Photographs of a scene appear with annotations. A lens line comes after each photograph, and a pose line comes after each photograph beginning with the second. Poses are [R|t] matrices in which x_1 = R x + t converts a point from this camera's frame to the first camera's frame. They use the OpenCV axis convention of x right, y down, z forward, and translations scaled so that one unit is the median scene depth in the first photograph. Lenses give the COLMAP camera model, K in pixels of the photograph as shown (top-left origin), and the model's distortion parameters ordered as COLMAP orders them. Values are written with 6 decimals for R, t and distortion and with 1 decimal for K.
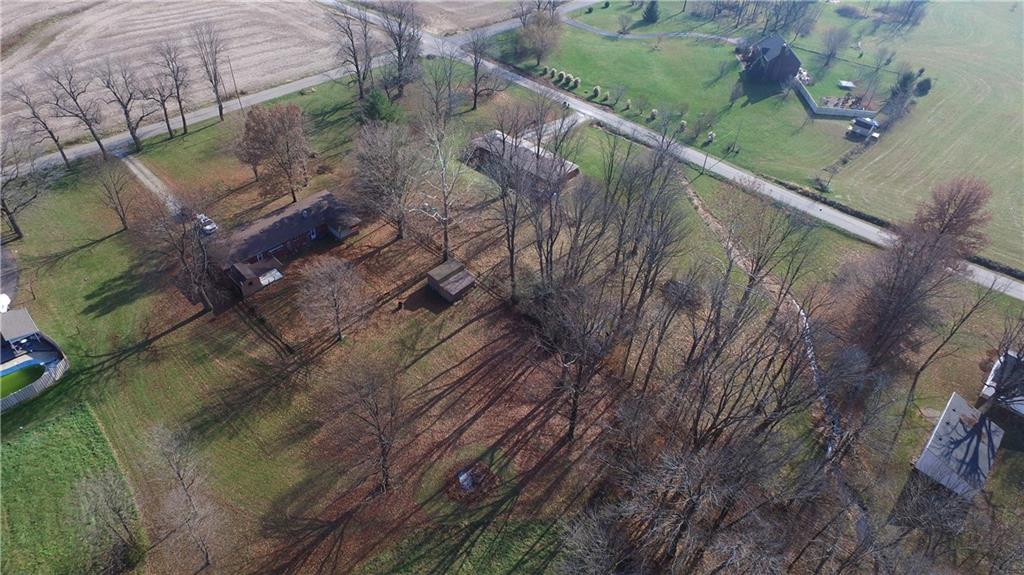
lens RADIAL K [[625.1, 0, 489.5], [0, 625.1, 283.5], [0, 0, 1]] dist [-0.126494, 0.093394]
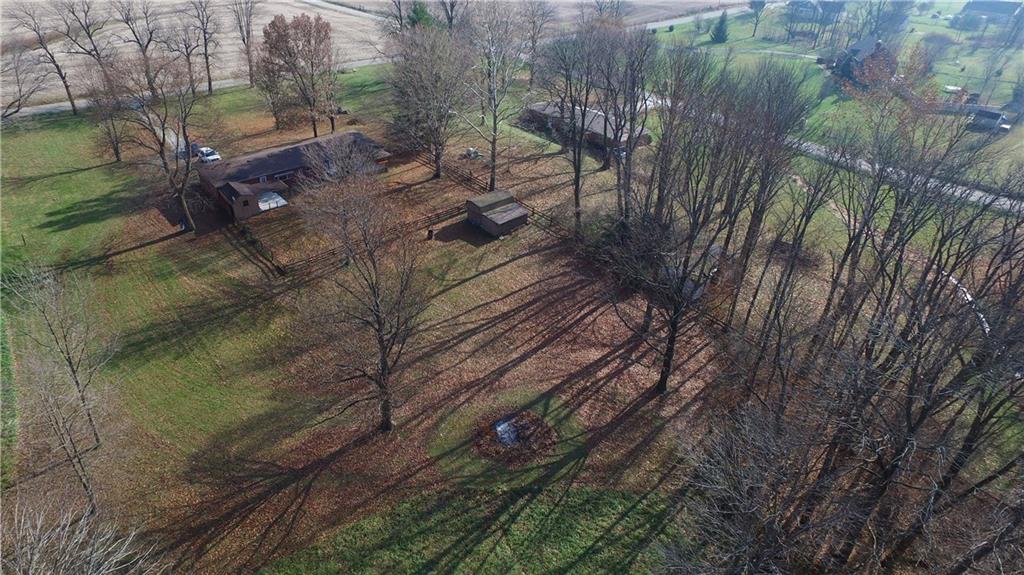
lens RADIAL K [[625.1, 0, 489.5], [0, 625.1, 283.5], [0, 0, 1]] dist [-0.126494, 0.093394]
pose [[0.996557, 0.042956, -0.070919, -0.013306], [-0.052470, 0.989006, -0.138255, 0.213825], [0.064200, 0.141500, 0.987854, 0.270176]]
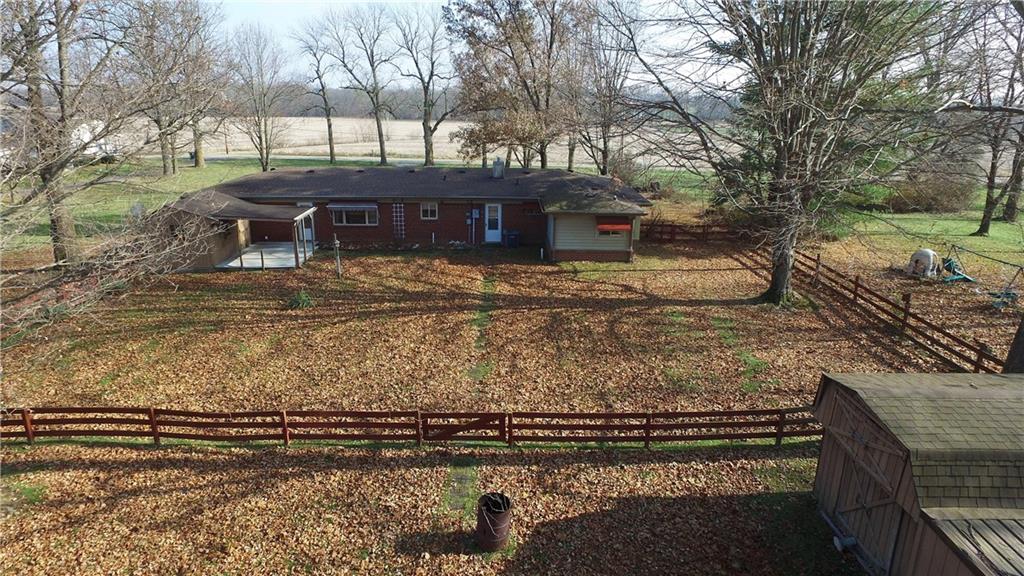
lens RADIAL K [[625.1, 0, 489.5], [0, 625.1, 284.0], [0, 0, 1]] dist [-0.126494, 0.093394]
pose [[0.696717, 0.170571, -0.696772, -0.073803], [-0.451493, 0.859068, -0.241157, 0.027111], [0.557440, 0.482606, 0.675538, 0.972246]]
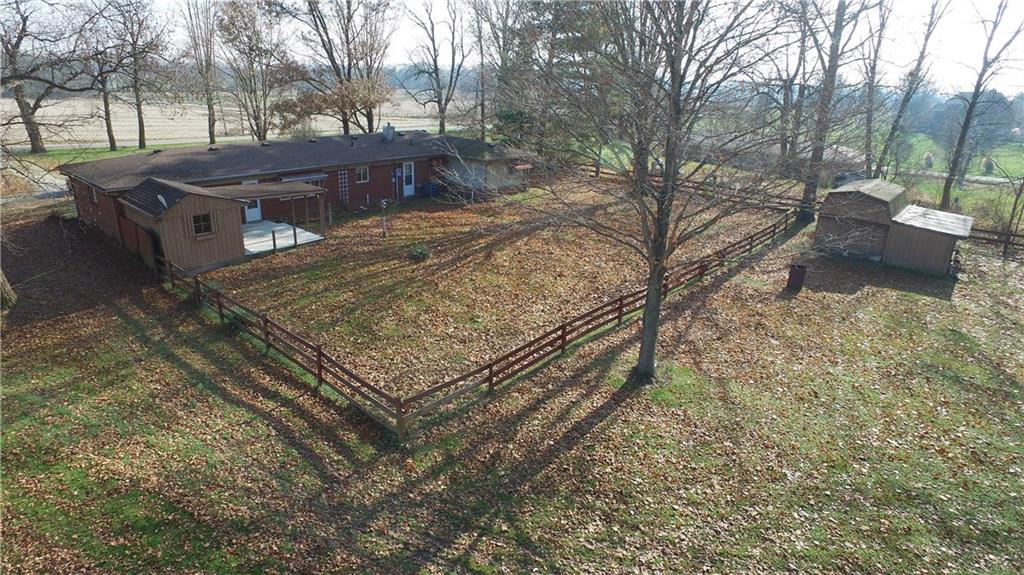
lens RADIAL K [[603.6, 0, 518.5], [0, 603.6, 289.6], [0, 0, 1]] dist [-0.118188, 0.084093]
pose [[0.998158, -0.034270, 0.050061, -0.291959], [0.049838, 0.933717, -0.354525, 0.130803], [-0.034593, 0.356367, 0.933705, 0.840730]]
